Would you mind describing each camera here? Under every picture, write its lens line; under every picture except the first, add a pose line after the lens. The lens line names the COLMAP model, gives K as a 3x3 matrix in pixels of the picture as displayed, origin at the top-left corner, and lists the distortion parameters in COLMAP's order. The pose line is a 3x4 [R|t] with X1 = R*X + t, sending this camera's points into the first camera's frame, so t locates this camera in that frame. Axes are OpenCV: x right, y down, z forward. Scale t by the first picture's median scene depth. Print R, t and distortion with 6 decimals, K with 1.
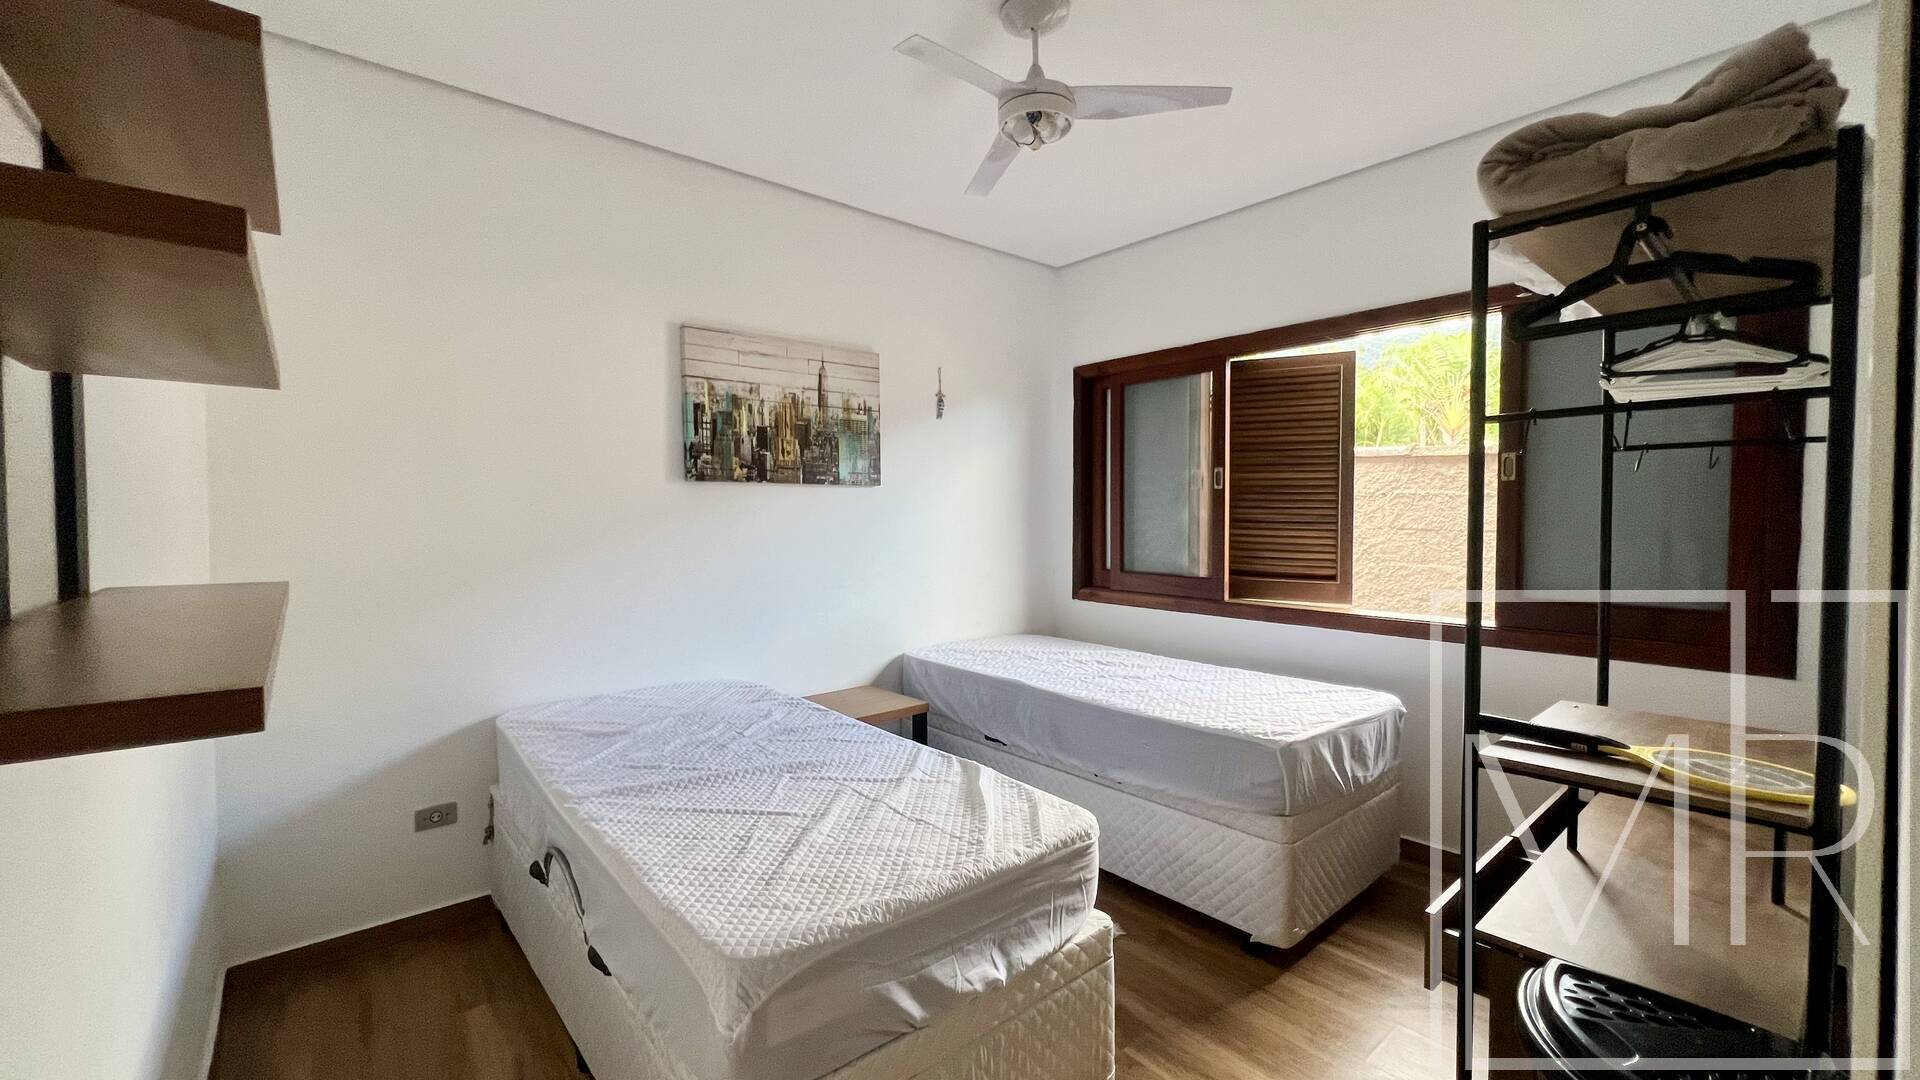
lens RADIAL K [[775.2, 0, 950.8], [0, 775.2, 539.4], [0, 0, 1]] dist [-0.003037, 0.001777]
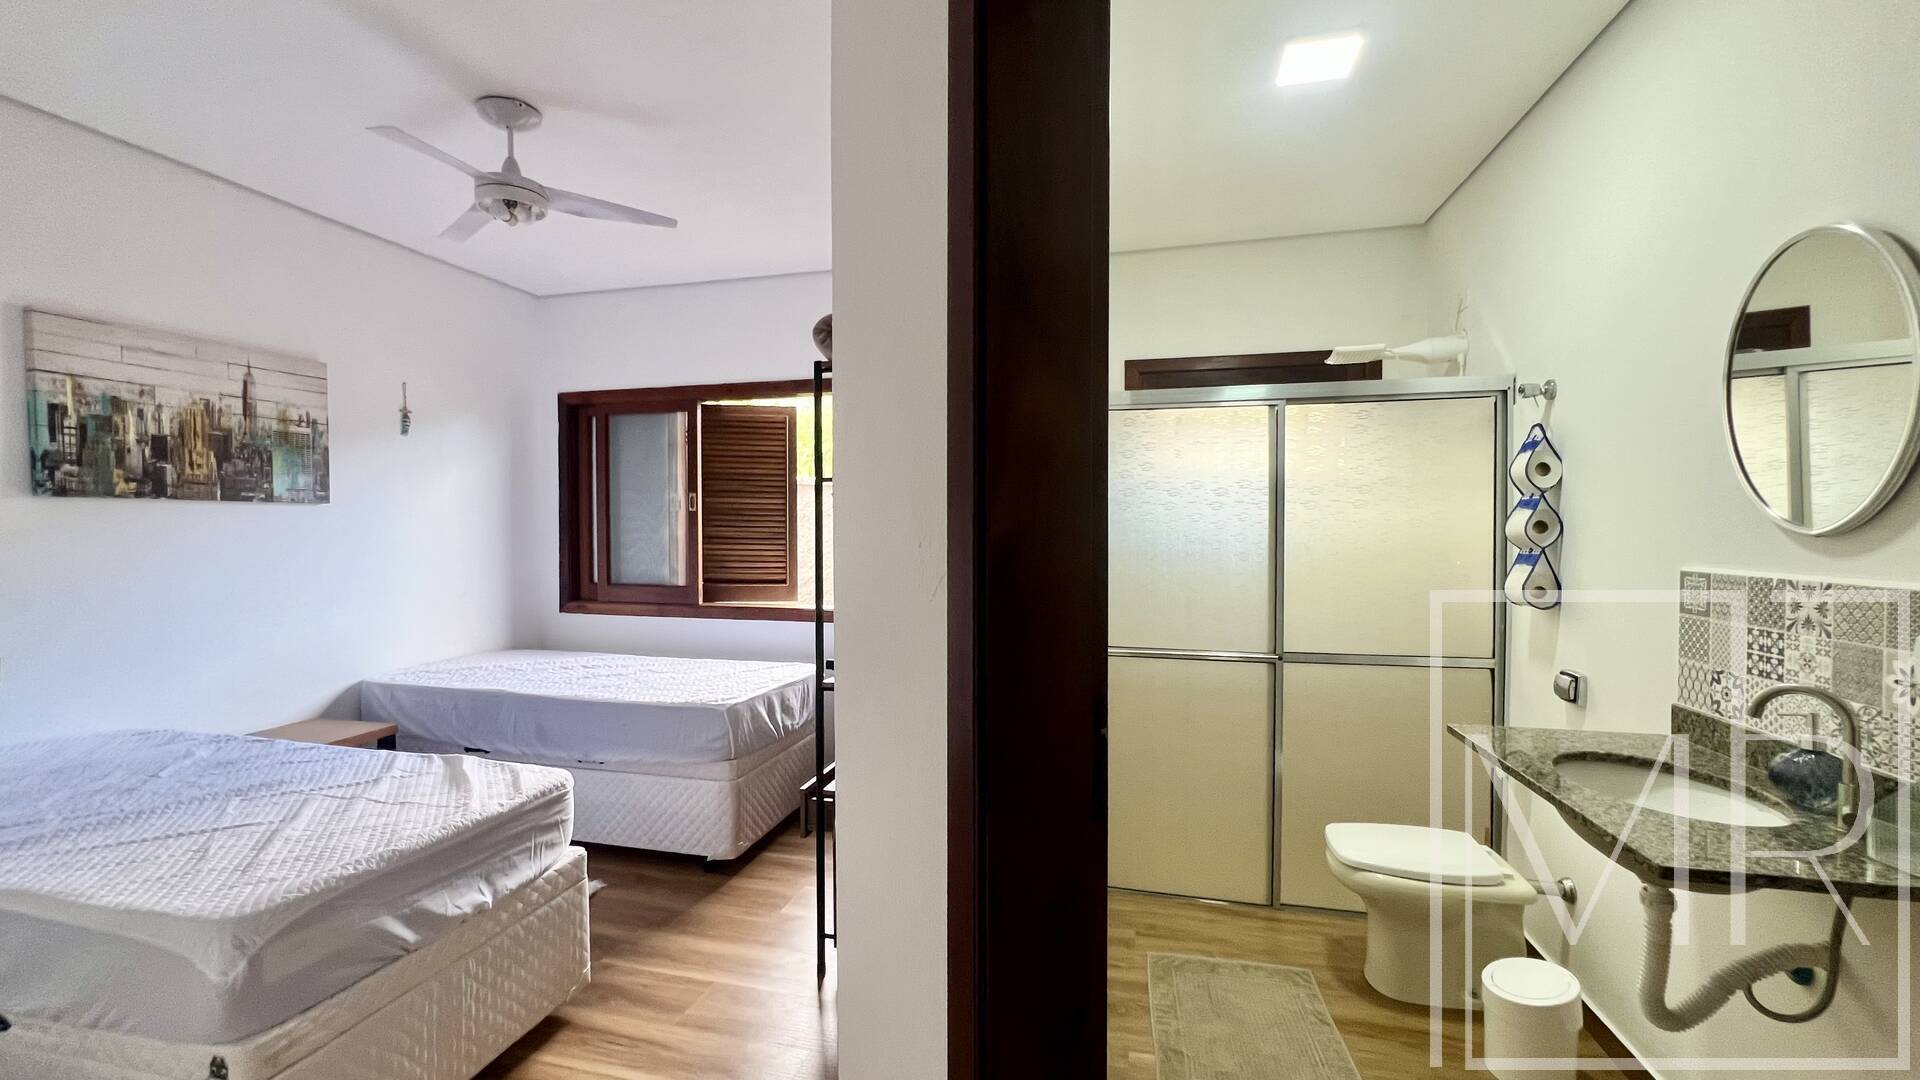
lens RADIAL K [[775.2, 0, 951.5], [0, 775.2, 539.0], [0, 0, 1]] dist [-0.003037, 0.001777]
pose [[0.816848, -0.009461, 0.576775, -0.024783], [0.019038, 0.999763, -0.010563, -0.002969], [-0.576538, 0.019609, 0.816835, -0.301495]]
